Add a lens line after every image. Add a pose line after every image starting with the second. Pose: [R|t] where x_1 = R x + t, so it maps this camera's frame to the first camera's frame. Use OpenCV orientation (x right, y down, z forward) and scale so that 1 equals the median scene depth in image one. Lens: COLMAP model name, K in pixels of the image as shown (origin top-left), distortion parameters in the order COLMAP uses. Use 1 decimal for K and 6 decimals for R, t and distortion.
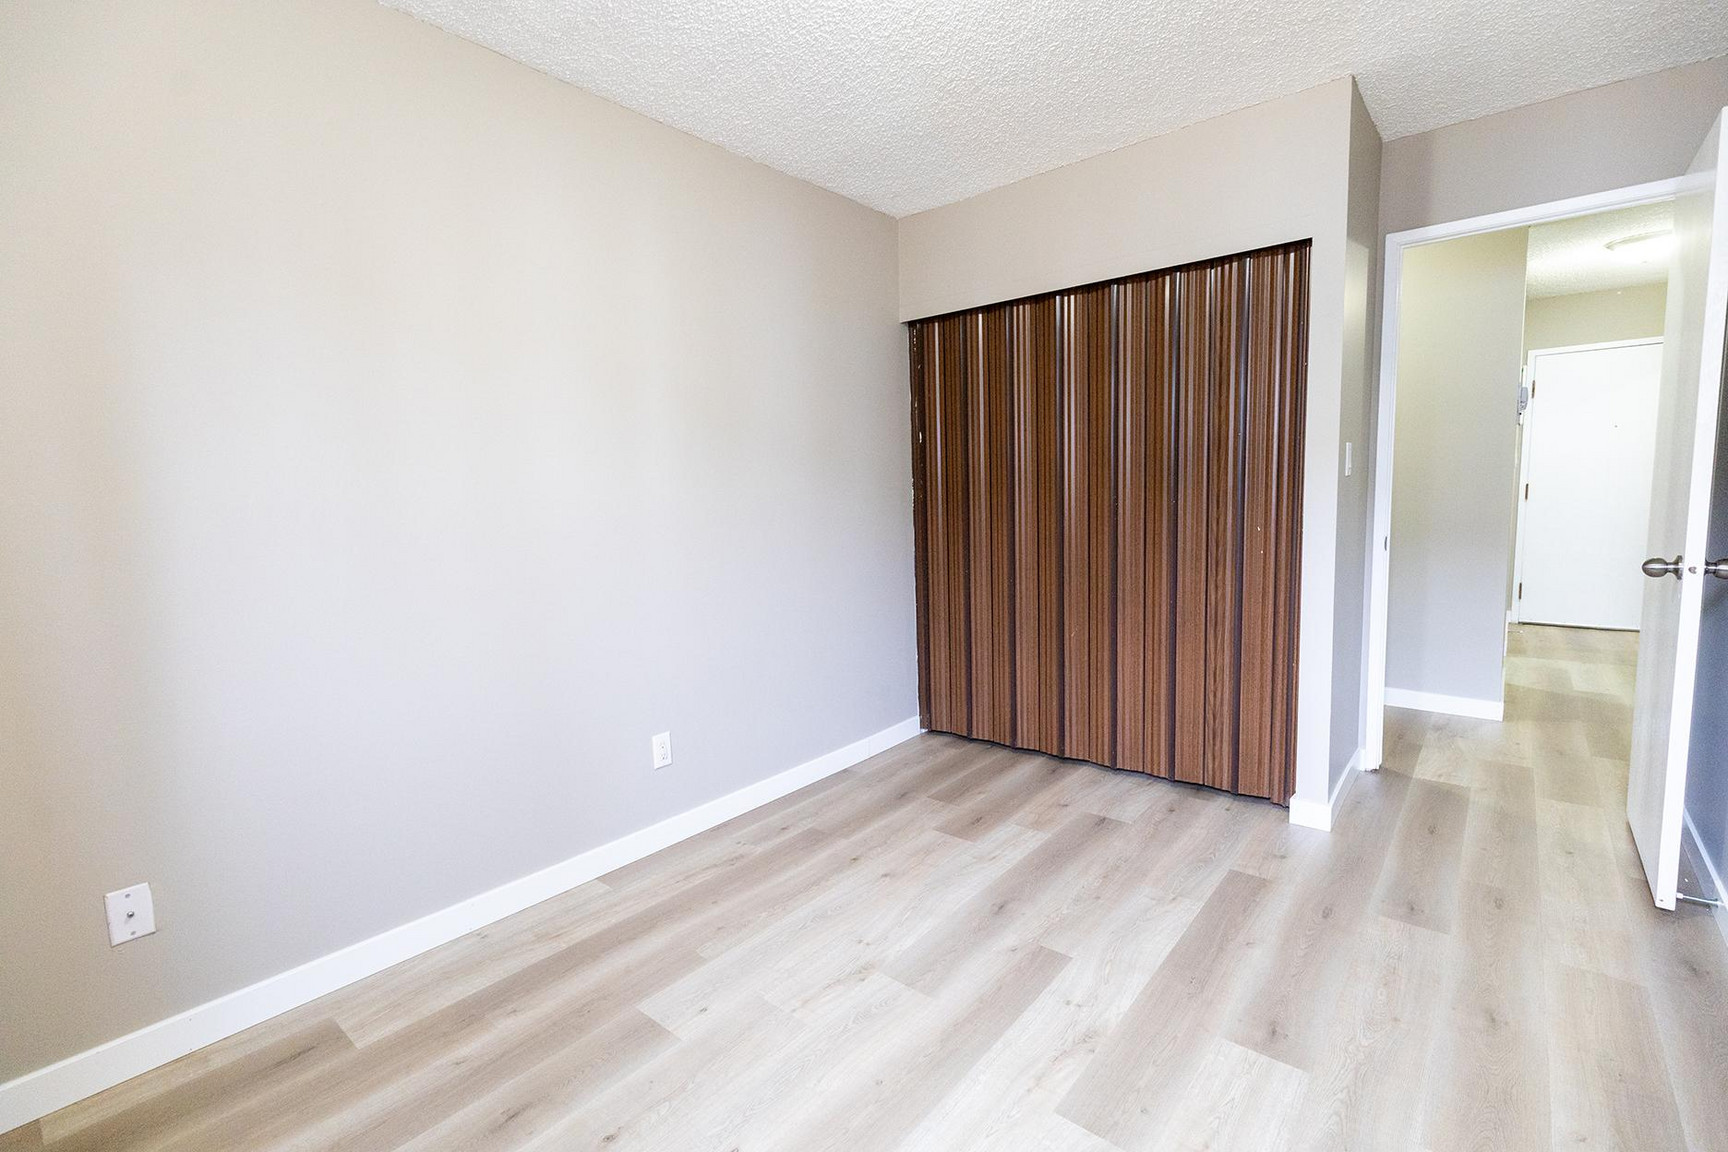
lens RADIAL K [[773.7, 0, 853.3], [0, 773.7, 576.9], [0, 0, 1]] dist [0.002630, 0.000233]
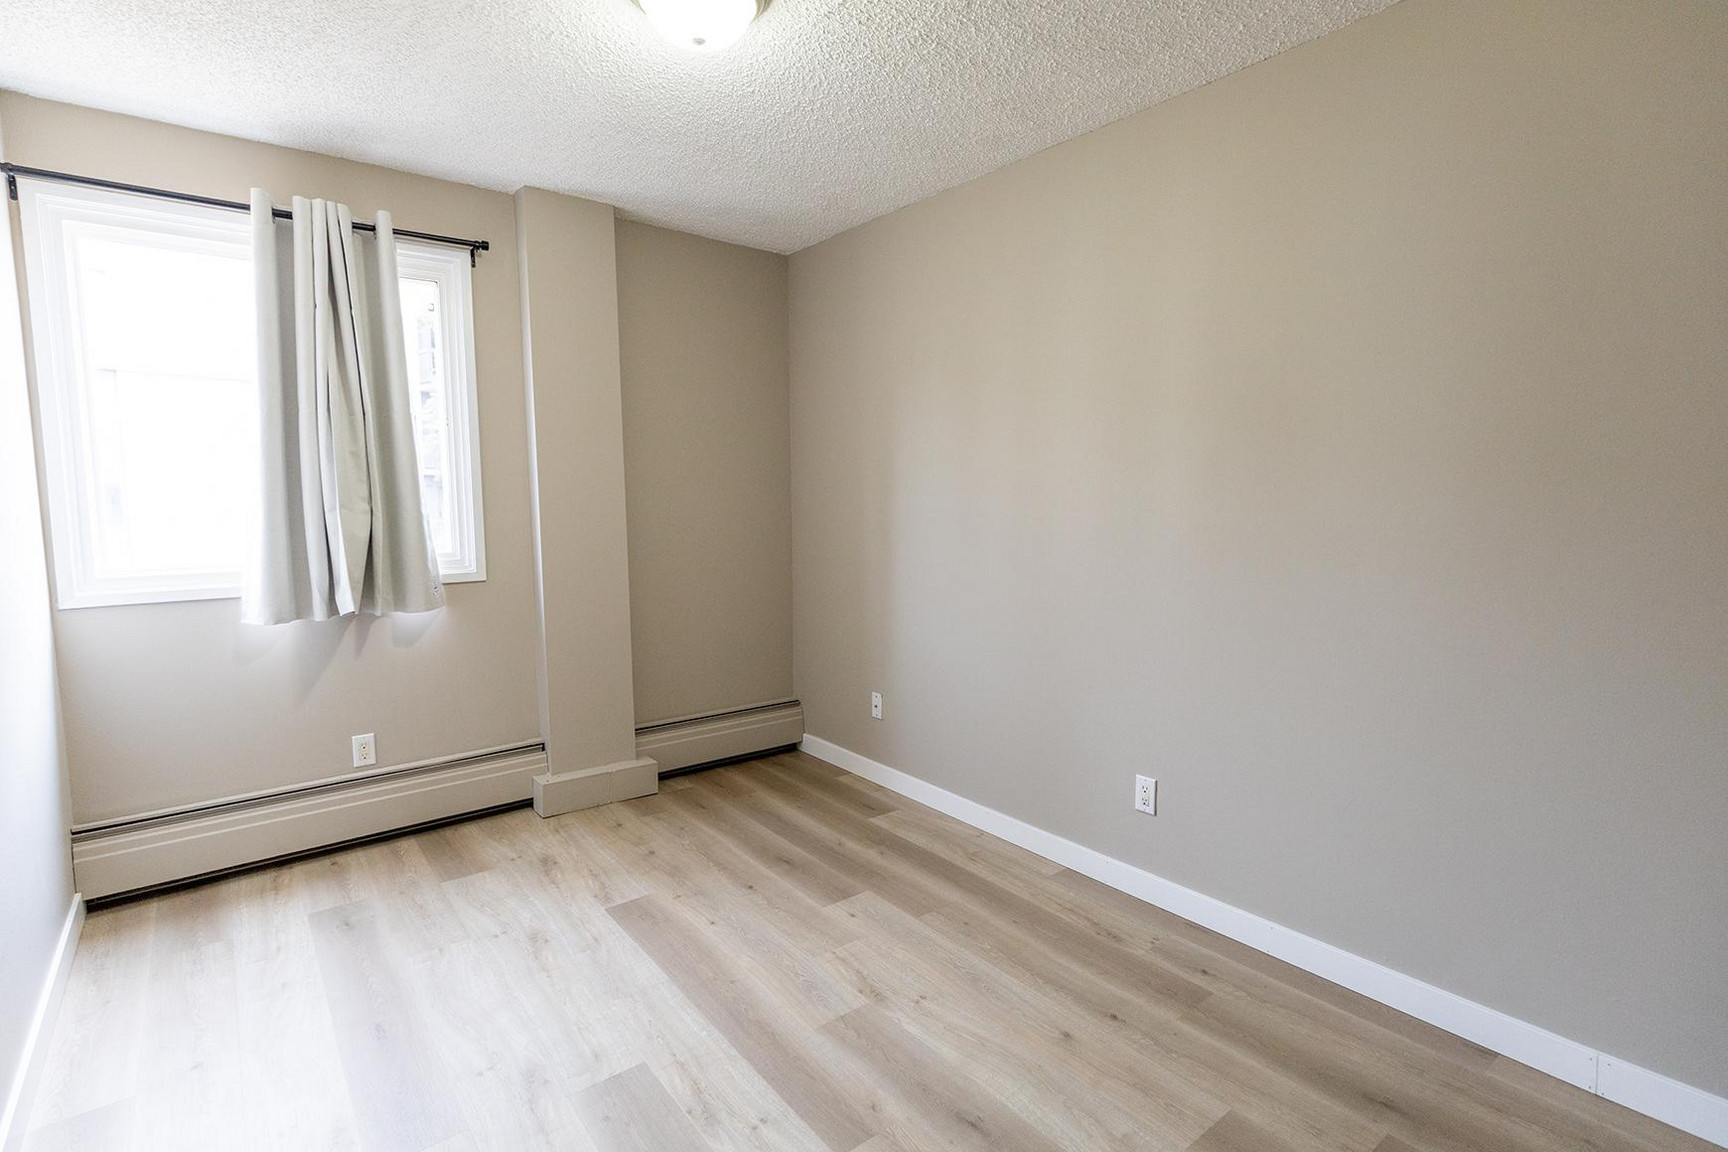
lens RADIAL K [[813.6, 0, 843.8], [0, 813.6, 575.8], [0, 0, 1]] dist [0.002641, 0.000485]
pose [[-0.206775, 0.124965, -0.970375, 0.925785], [-0.092319, 0.984892, 0.146507, -0.176858], [0.974023, 0.119878, -0.192115, 1.021768]]
